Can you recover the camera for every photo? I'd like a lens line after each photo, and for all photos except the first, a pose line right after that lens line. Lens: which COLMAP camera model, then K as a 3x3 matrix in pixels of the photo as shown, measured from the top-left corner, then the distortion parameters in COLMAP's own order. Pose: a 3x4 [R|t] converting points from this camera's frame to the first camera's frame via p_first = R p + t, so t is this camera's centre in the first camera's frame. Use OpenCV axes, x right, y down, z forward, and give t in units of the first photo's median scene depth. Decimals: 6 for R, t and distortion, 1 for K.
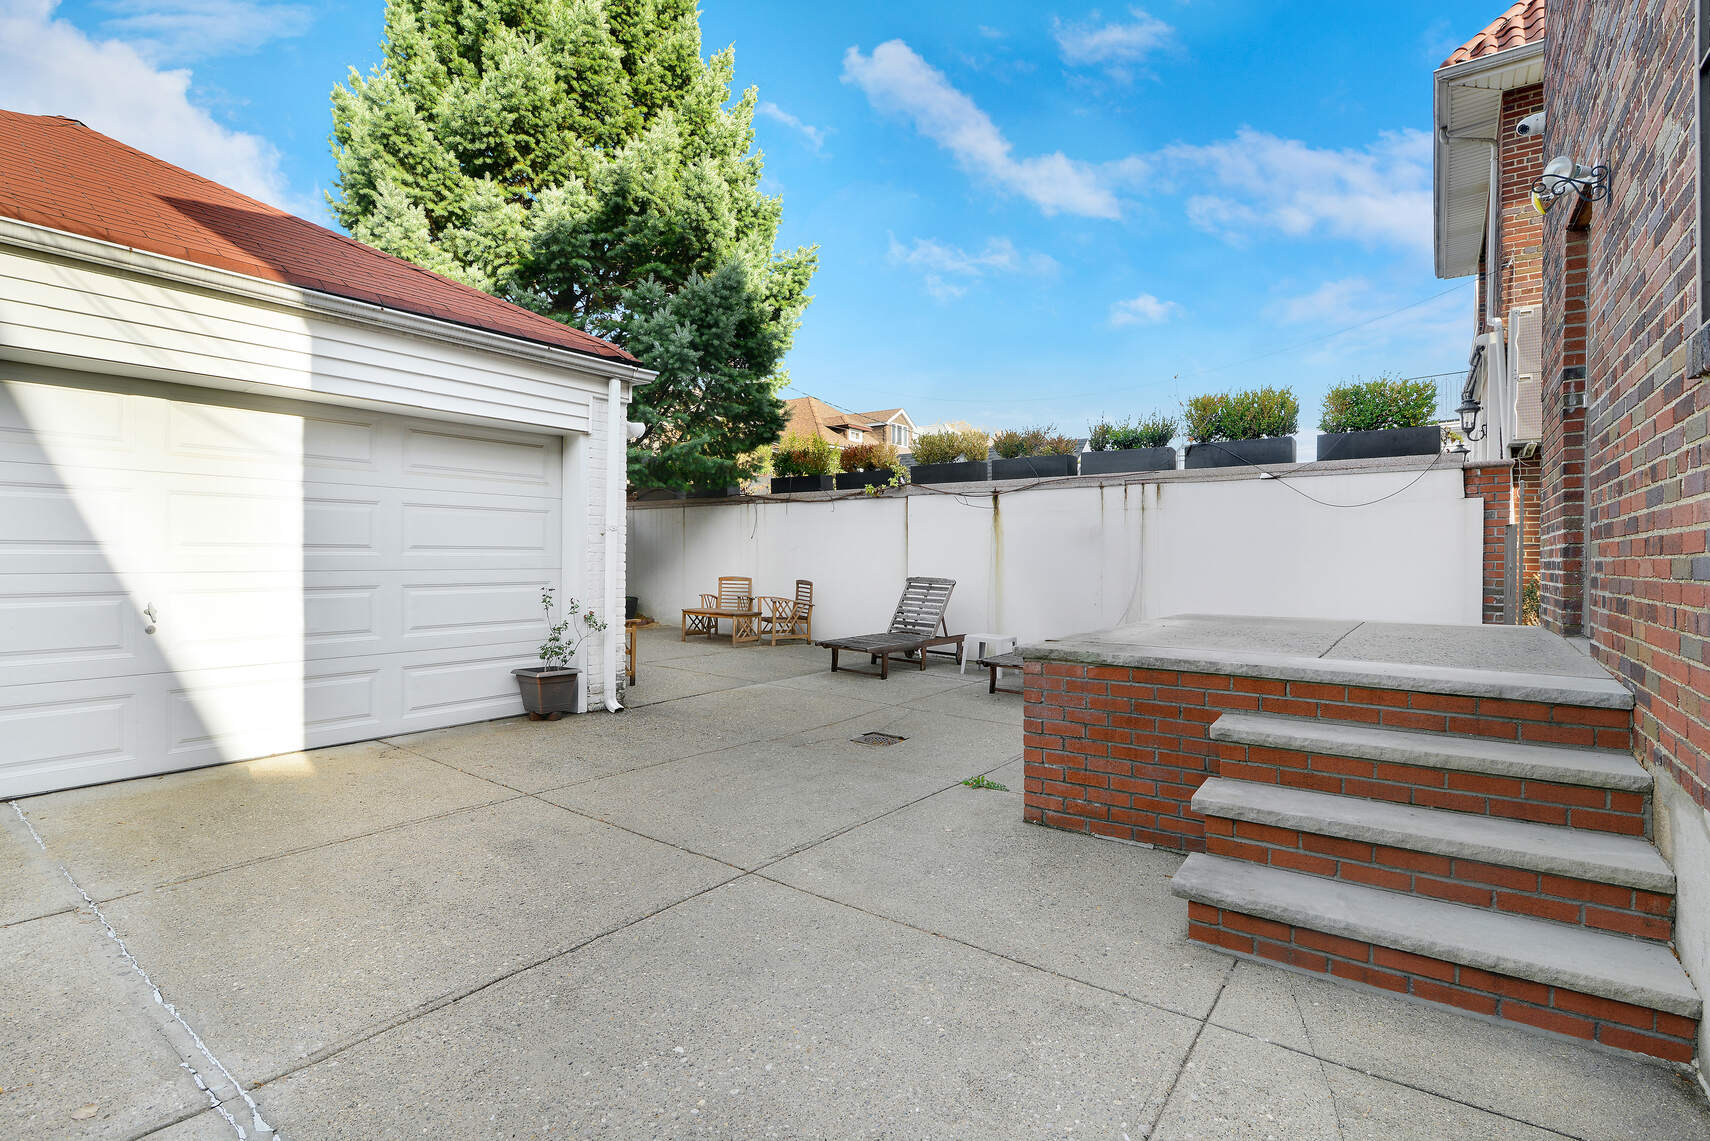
lens RADIAL K [[804.3, 0, 849.3], [0, 804.3, 566.9], [0, 0, 1]] dist [-0.014407, -0.000473]
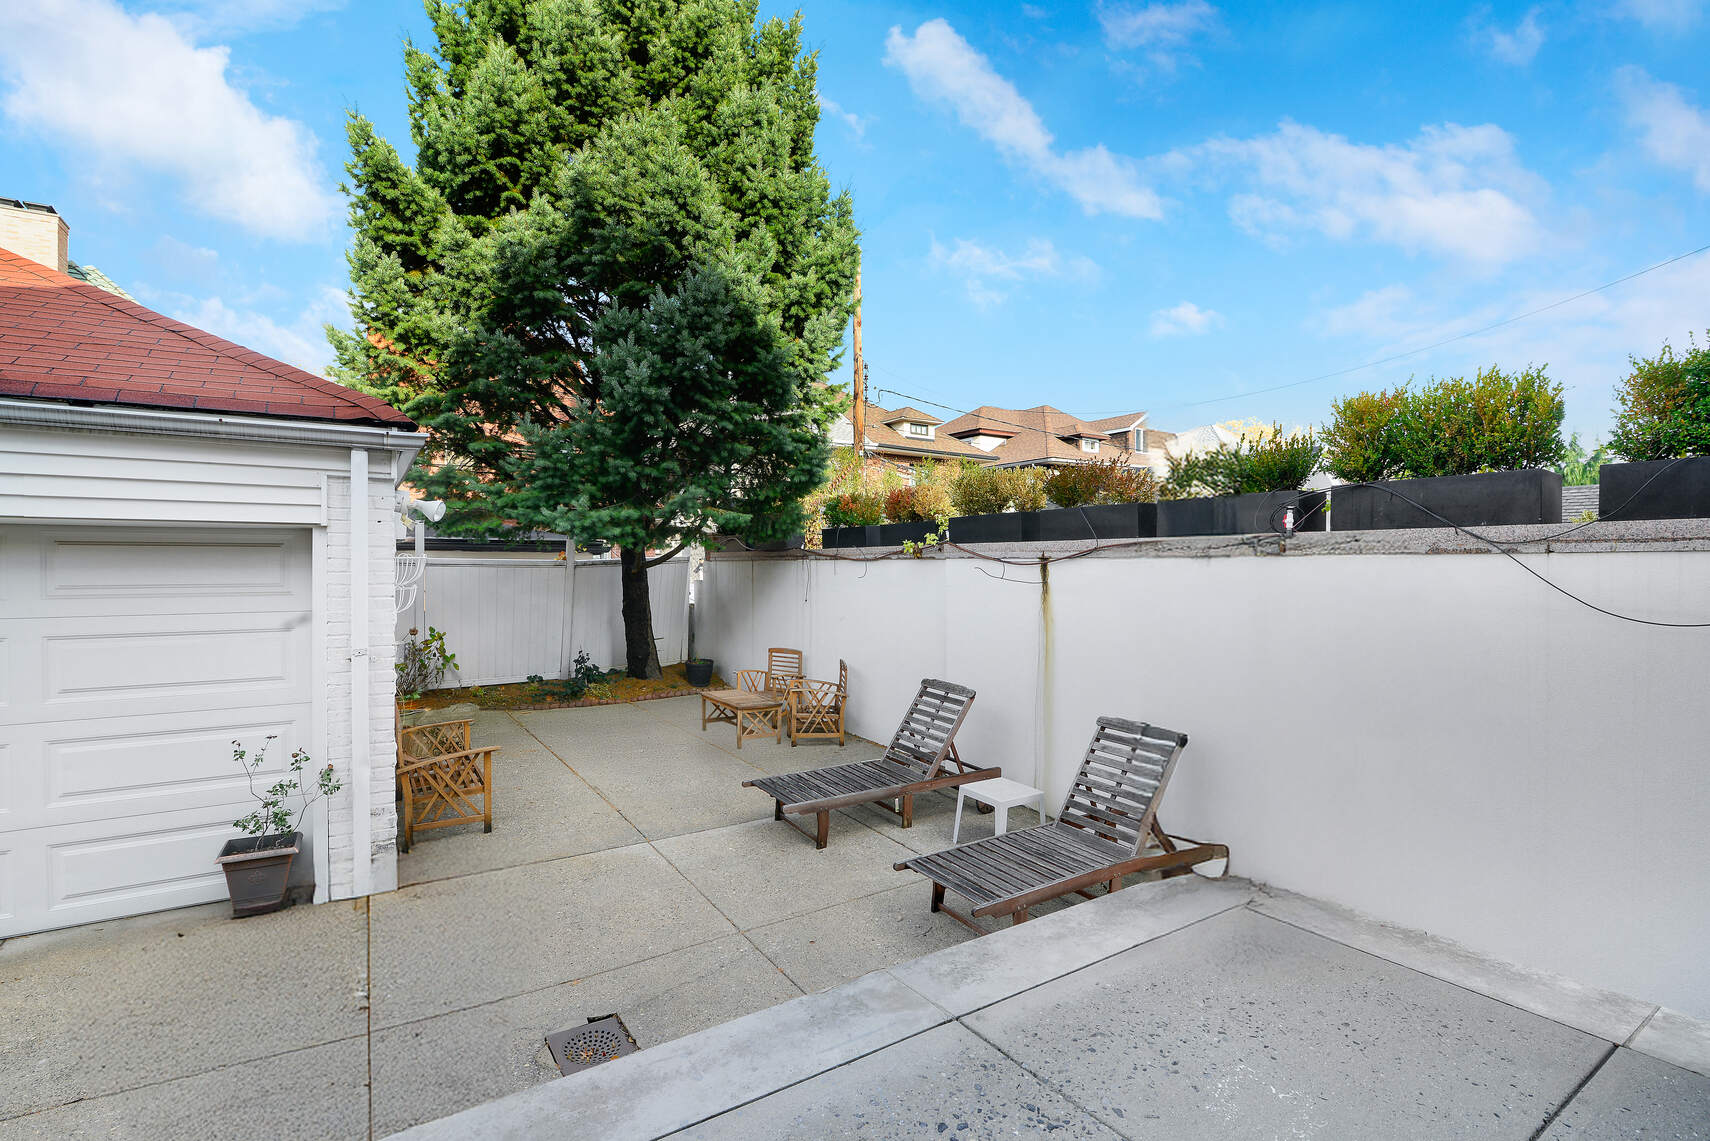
lens RADIAL K [[780.3, 0, 861.0], [0, 780.3, 578.7], [0, 0, 1]] dist [-0.012758, -0.000033]
pose [[0.936525, -0.000208, -0.350600, 0.260799], [0.003224, 0.999963, 0.008018, -0.080423], [0.350585, -0.008640, 0.936491, 0.332321]]
